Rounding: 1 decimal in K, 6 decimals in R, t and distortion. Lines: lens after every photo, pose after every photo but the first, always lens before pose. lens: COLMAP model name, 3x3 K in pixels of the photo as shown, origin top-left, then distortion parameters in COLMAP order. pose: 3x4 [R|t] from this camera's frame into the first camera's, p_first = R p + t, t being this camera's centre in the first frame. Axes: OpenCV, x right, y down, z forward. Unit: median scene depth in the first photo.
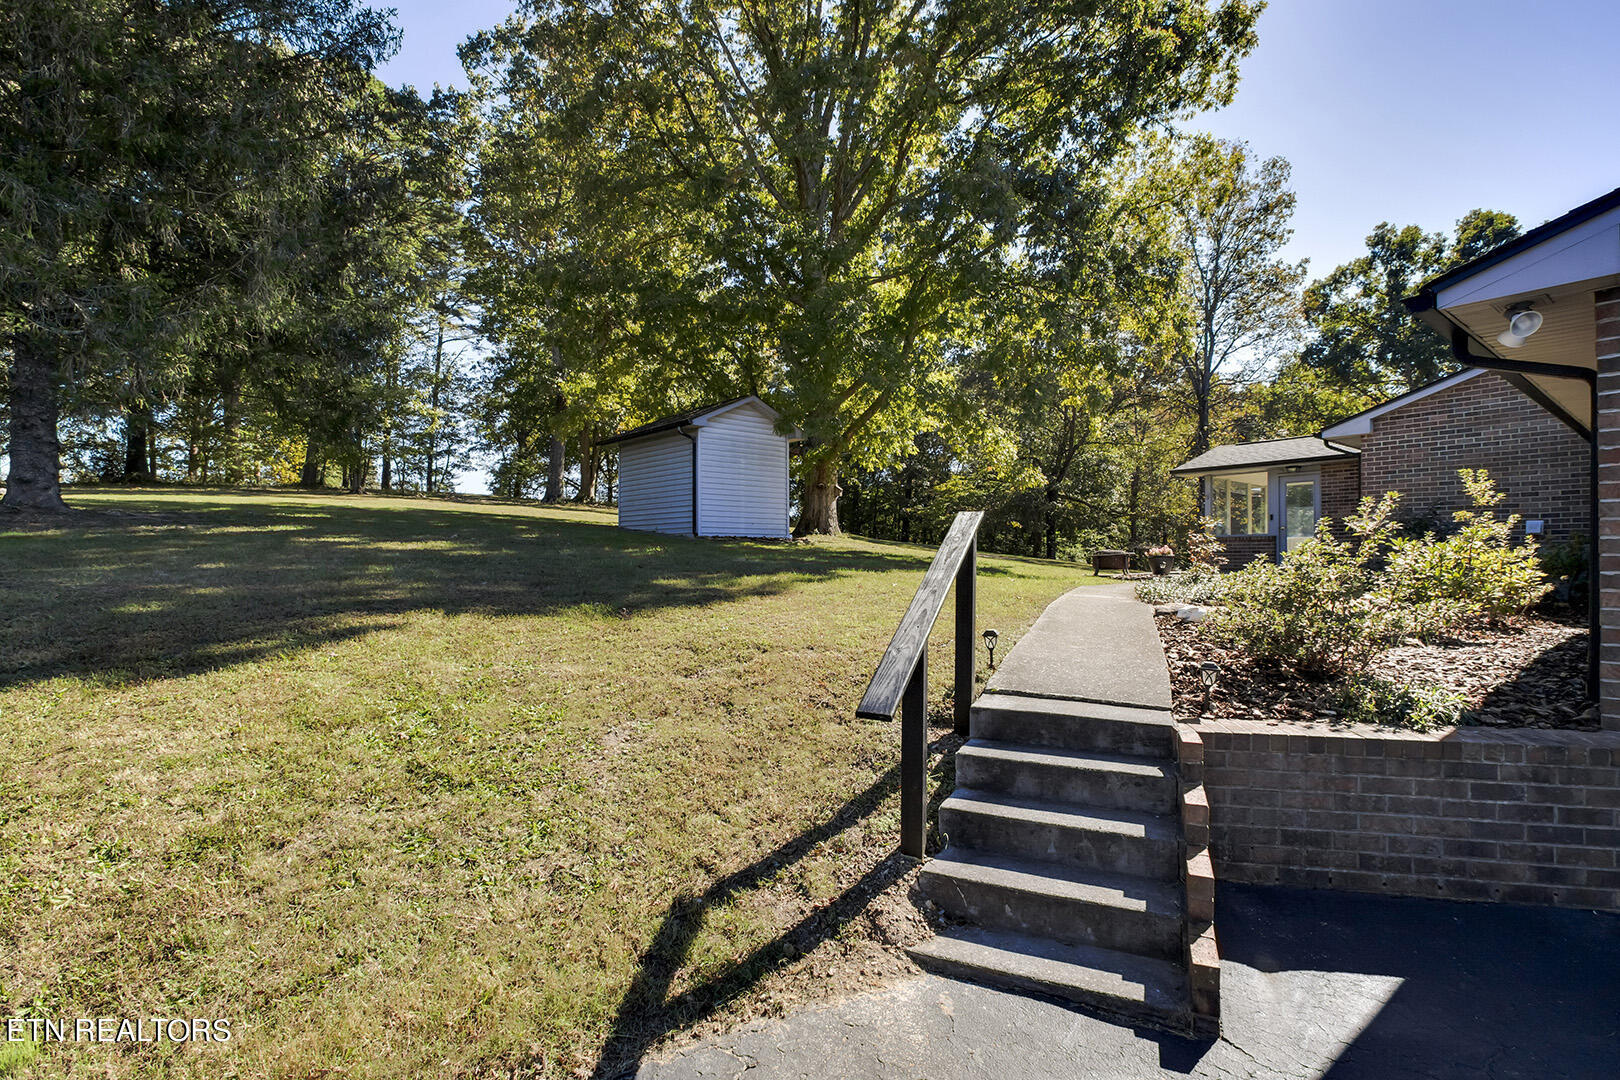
lens RADIAL K [[751.5, 0, 809.8], [0, 751.5, 550.8], [0, 0, 1]] dist [-0.016101, 0.000027]
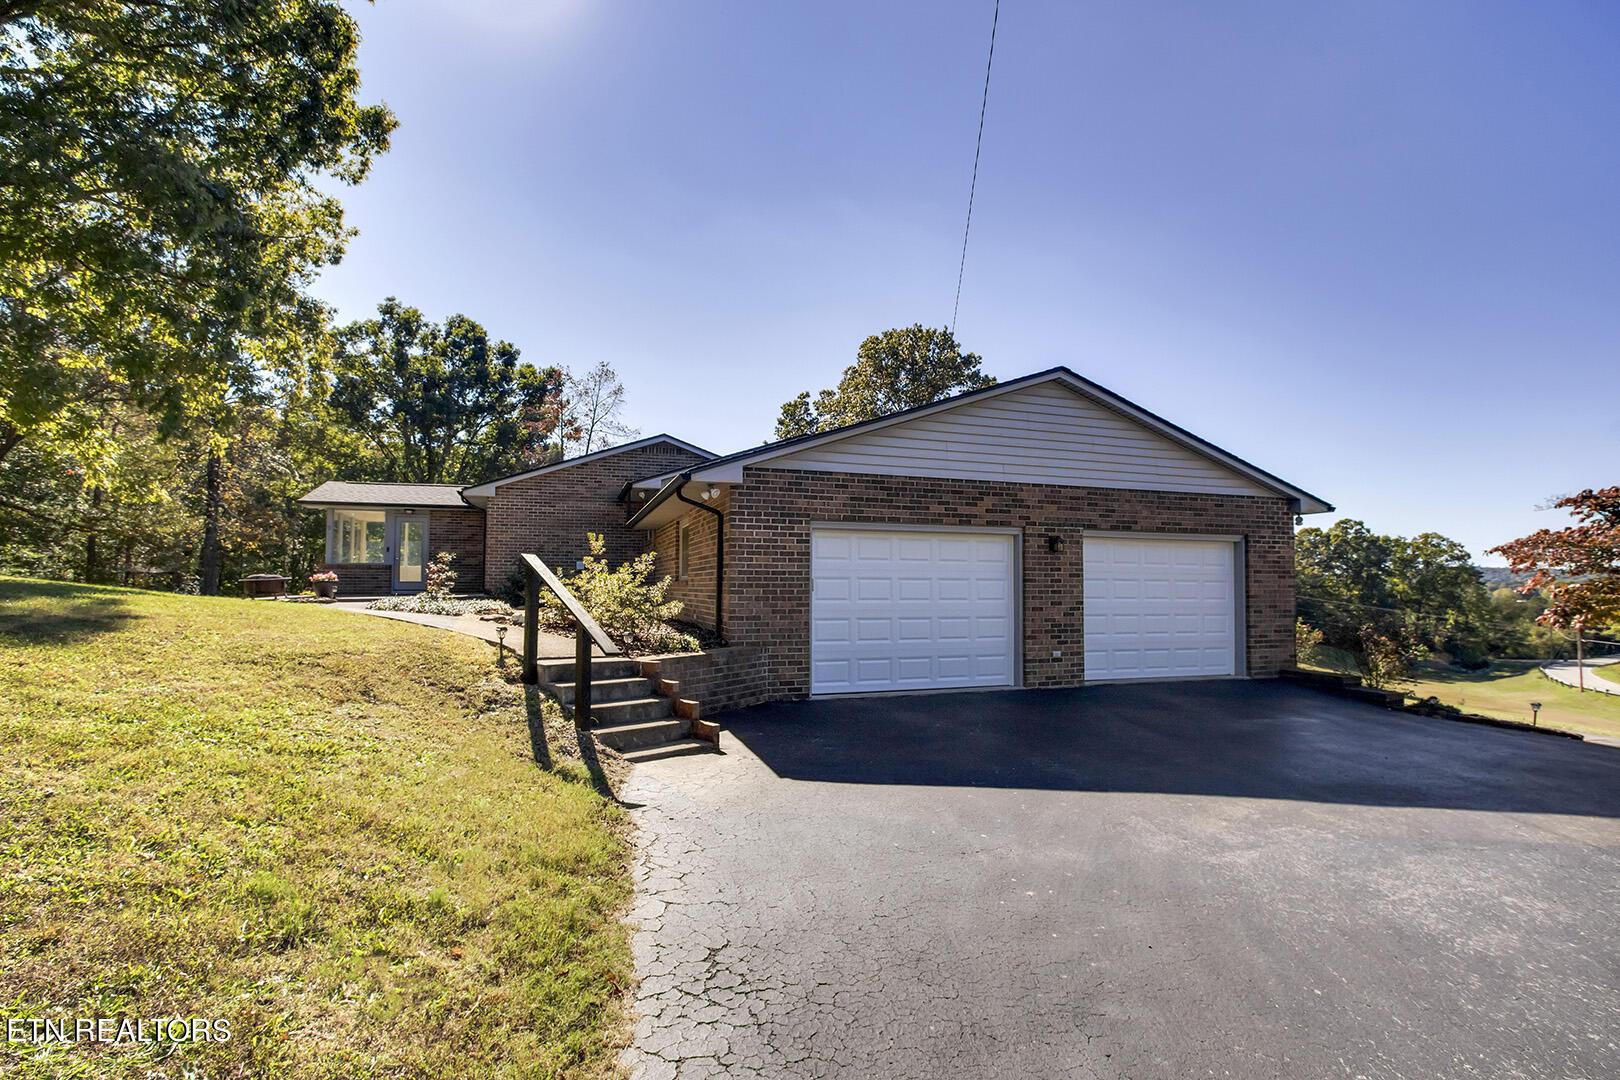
lens RADIAL K [[810.4, 0, 819.0], [0, 810.4, 552.9], [0, 0, 1]] dist [-0.027813, -0.000101]
pose [[0.308379, 0.040228, 0.950413, -0.100046], [-0.012043, 0.999190, -0.038385, 0.000549], [-0.951187, 0.000391, 0.308614, -0.013930]]
